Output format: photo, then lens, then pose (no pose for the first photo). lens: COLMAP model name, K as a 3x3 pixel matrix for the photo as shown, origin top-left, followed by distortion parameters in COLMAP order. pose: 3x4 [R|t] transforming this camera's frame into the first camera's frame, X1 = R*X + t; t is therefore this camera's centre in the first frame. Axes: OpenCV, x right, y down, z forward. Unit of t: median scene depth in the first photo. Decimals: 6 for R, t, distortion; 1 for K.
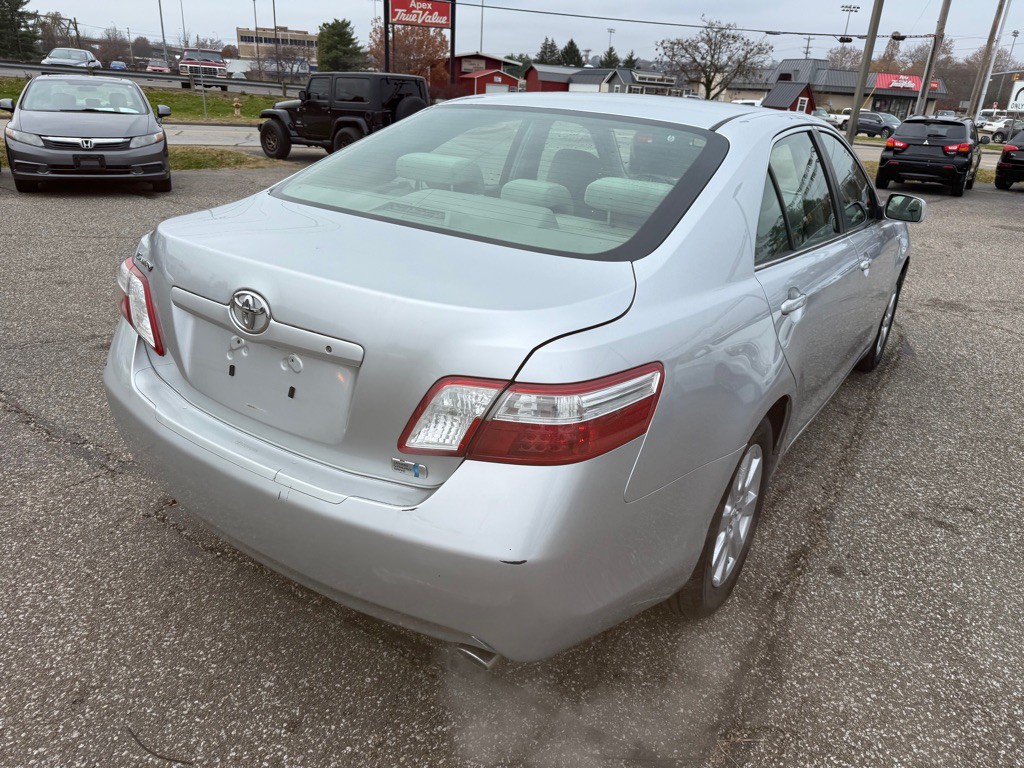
lens RADIAL K [[722.2, 0, 519.9], [0, 722.2, 394.3], [0, 0, 1]] dist [0.018992, -0.026000]
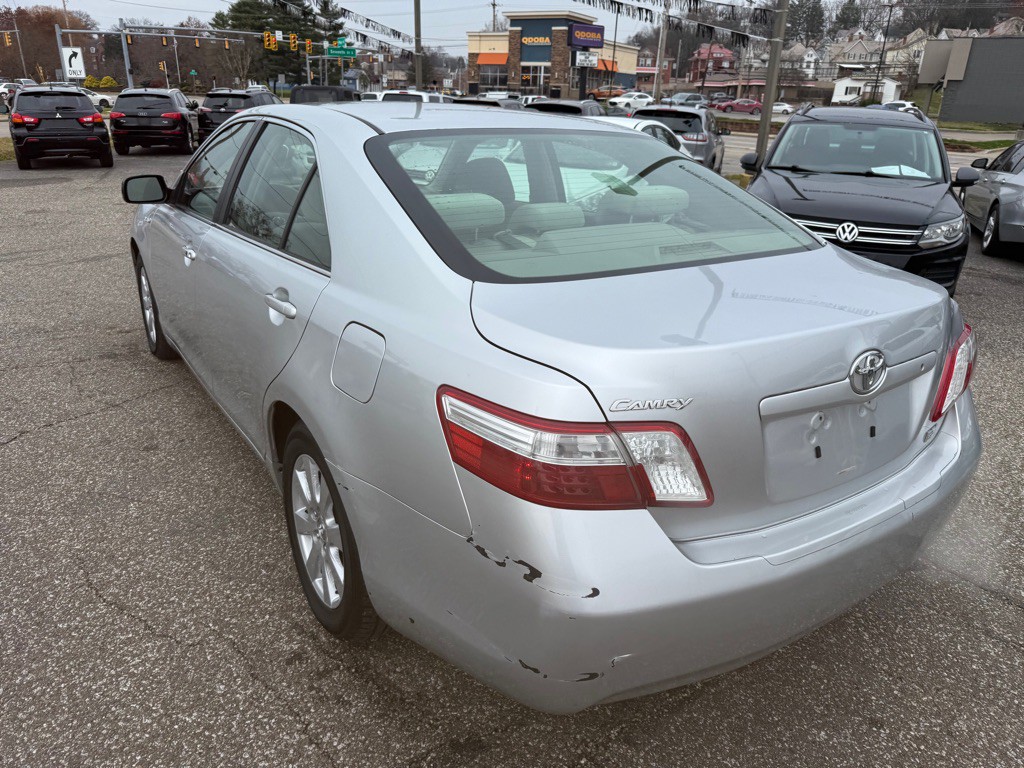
lens RADIAL K [[722.2, 0, 514.2], [0, 722.2, 391.8], [0, 0, 1]] dist [0.018992, -0.026000]
pose [[0.393831, -0.385957, 0.834227, -0.259225], [0.350124, 0.902144, 0.252089, -0.094134], [-0.849889, 0.192802, 0.490425, 0.174994]]
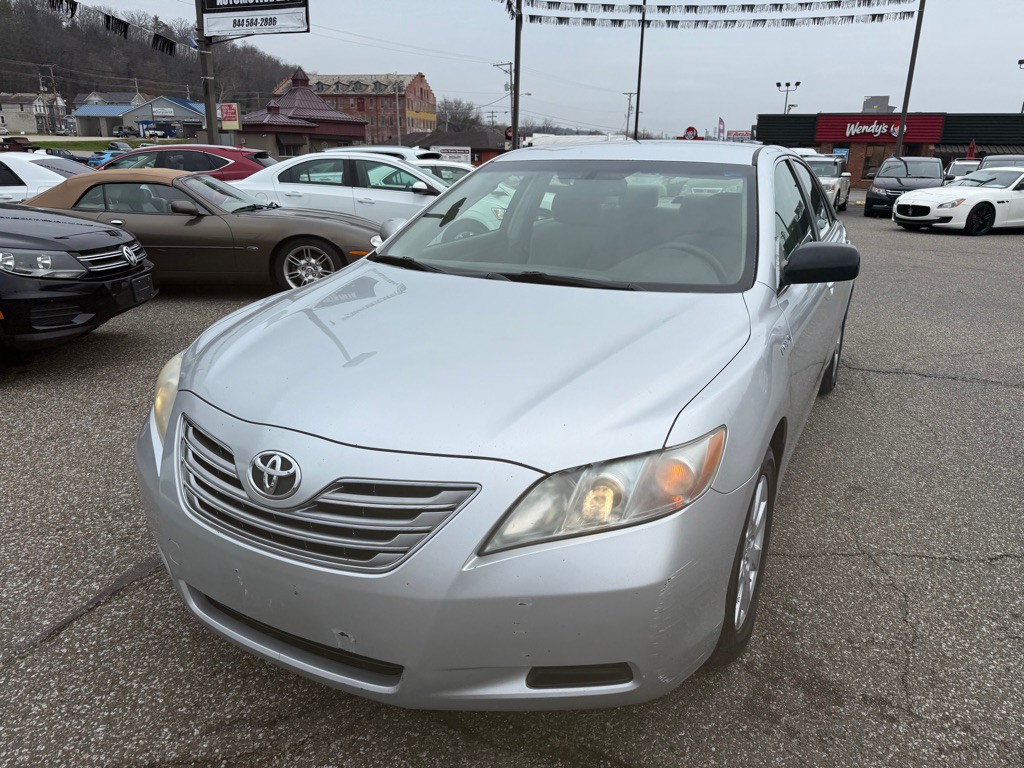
lens RADIAL K [[722.2, 0, 520.8], [0, 722.2, 386.5], [0, 0, 1]] dist [0.018992, -0.026000]
pose [[-0.991666, -0.045492, -0.120537, 0.197988], [-0.112656, 0.760115, 0.639948, -0.303717], [0.062510, 0.648194, -0.758905, 0.777069]]
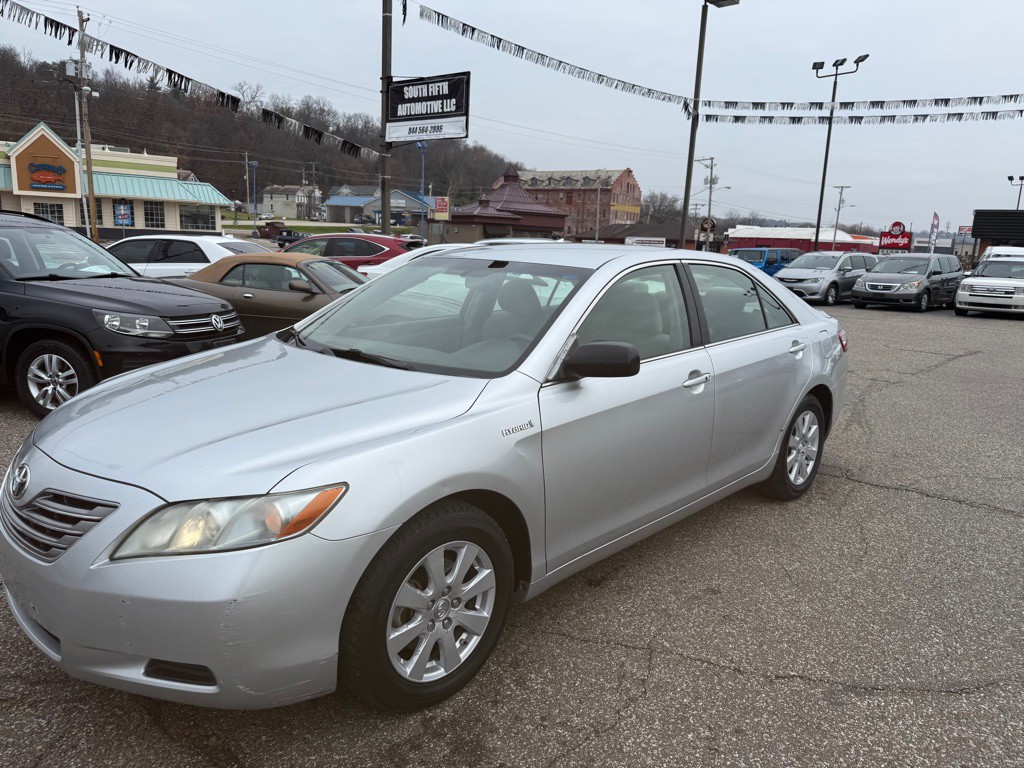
lens RADIAL K [[722.2, 0, 518.4], [0, 722.2, 389.6], [0, 0, 1]] dist [0.018992, -0.026000]
pose [[-0.979359, -0.134200, 0.151148, 0.029539], [-0.024419, 0.820863, 0.570603, -0.335477], [-0.200647, 0.555135, -0.807196, 0.797985]]
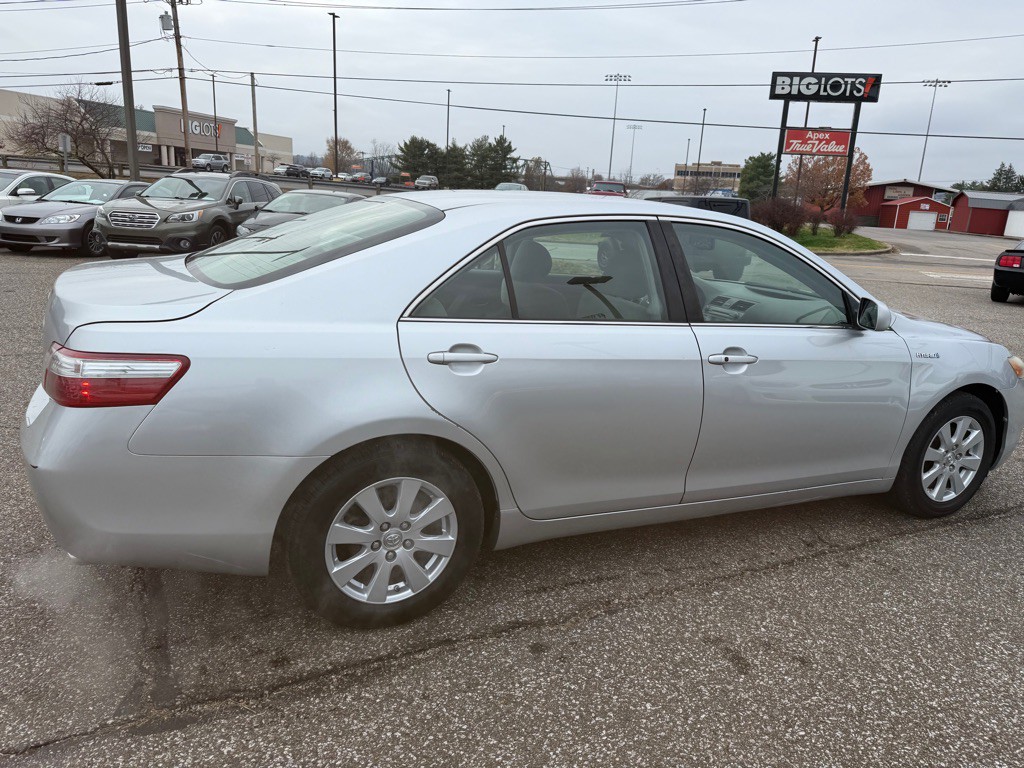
lens RADIAL K [[722.2, 0, 517.6], [0, 722.2, 381.5], [0, 0, 1]] dist [0.018992, -0.026000]
pose [[0.852263, 0.122480, -0.508572, 0.258614], [-0.209025, 0.970952, -0.116449, 0.005237], [0.479537, 0.205549, 0.853108, 0.028200]]
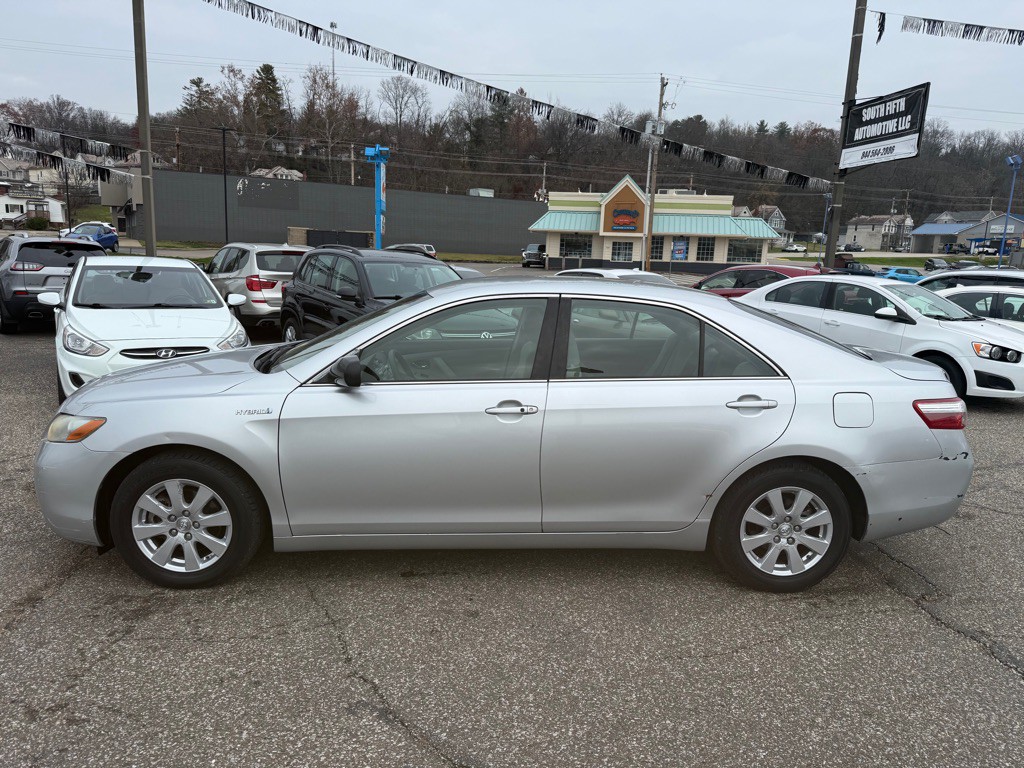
lens RADIAL K [[722.2, 0, 517.0], [0, 722.2, 389.2], [0, 0, 1]] dist [0.018992, -0.026000]
pose [[-0.585505, -0.234273, 0.776080, -0.309204], [0.247606, 0.859904, 0.446381, -0.305687], [-0.771929, 0.453520, -0.445471, 0.631011]]
